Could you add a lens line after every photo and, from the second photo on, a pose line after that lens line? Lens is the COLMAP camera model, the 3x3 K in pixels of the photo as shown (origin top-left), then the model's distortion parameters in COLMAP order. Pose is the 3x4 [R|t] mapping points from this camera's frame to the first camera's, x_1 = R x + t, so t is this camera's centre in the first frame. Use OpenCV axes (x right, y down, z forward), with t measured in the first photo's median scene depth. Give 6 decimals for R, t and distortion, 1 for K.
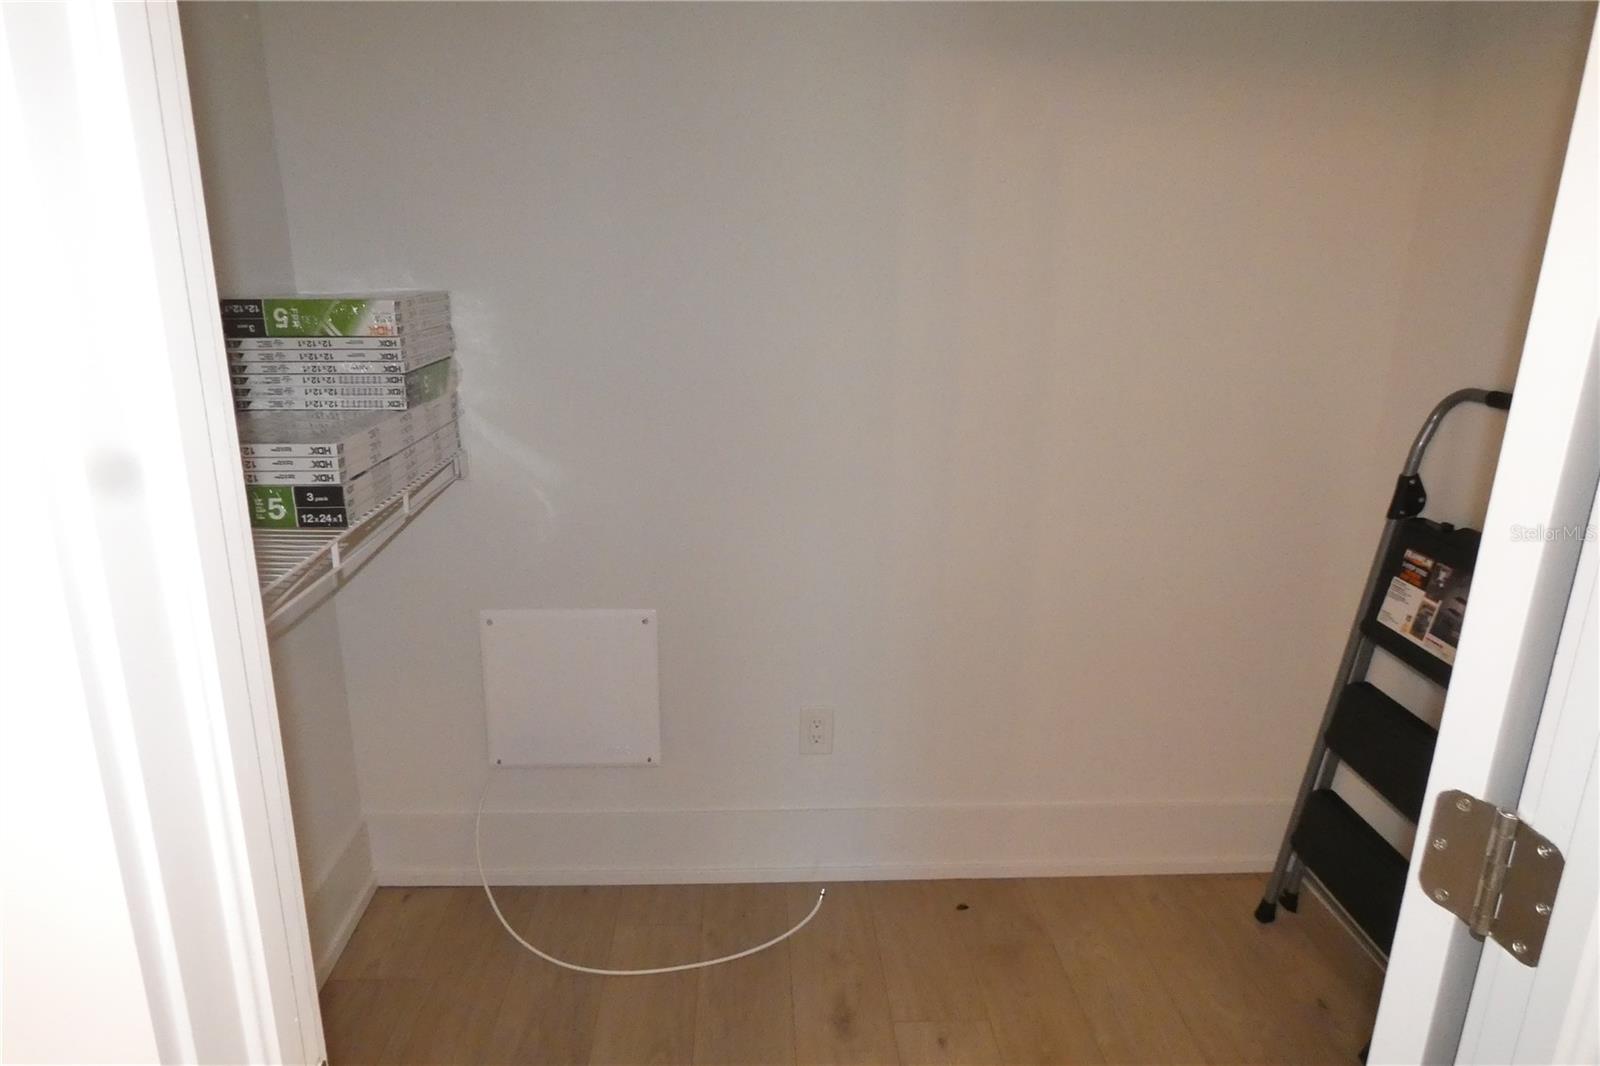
lens RADIAL K [[966.4, 0, 799.8], [0, 966.4, 516.6], [0, 0, 1]] dist [0.015285, -0.006159]
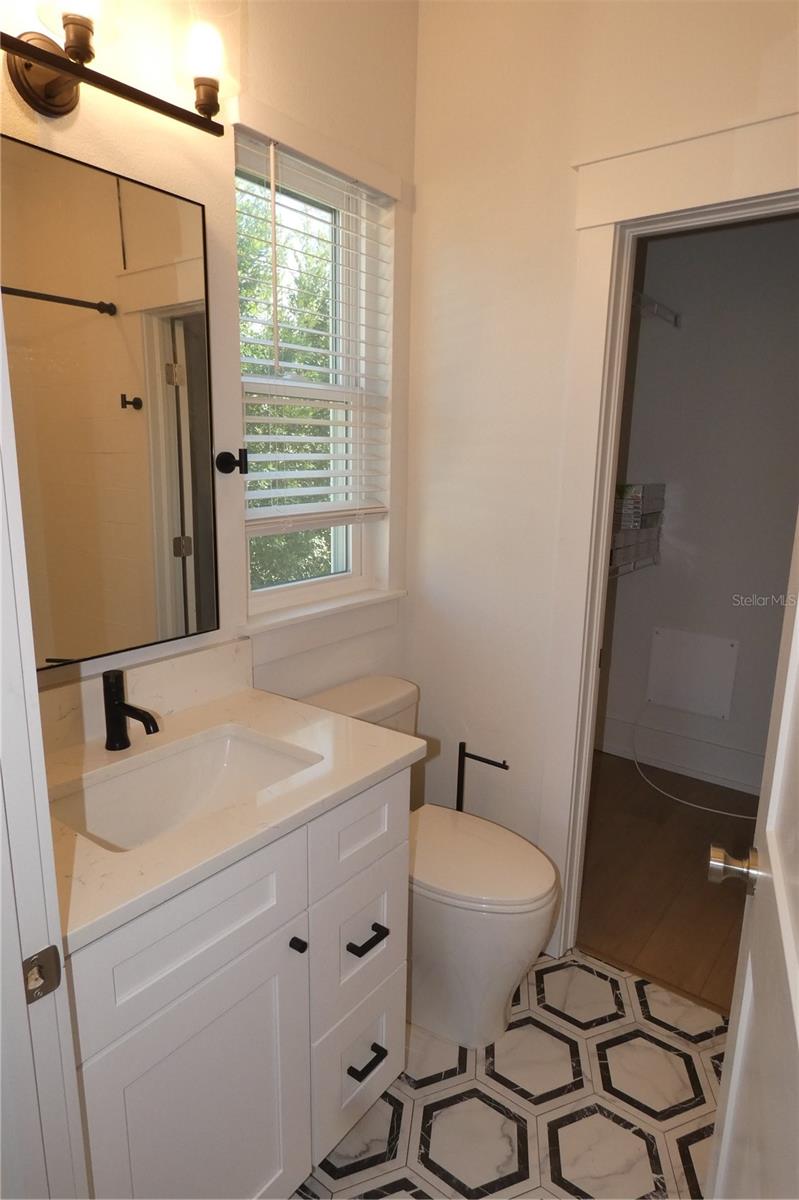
lens RADIAL K [[724.8, 0, 404.9], [0, 724.8, 601.3], [0, 0, 1]] dist [0.015285, -0.006159]
pose [[0.780125, 0.131862, -0.611570, 0.245695], [-0.187743, 0.981825, -0.027793, 0.205789], [0.596790, 0.136500, 0.790702, -0.693090]]
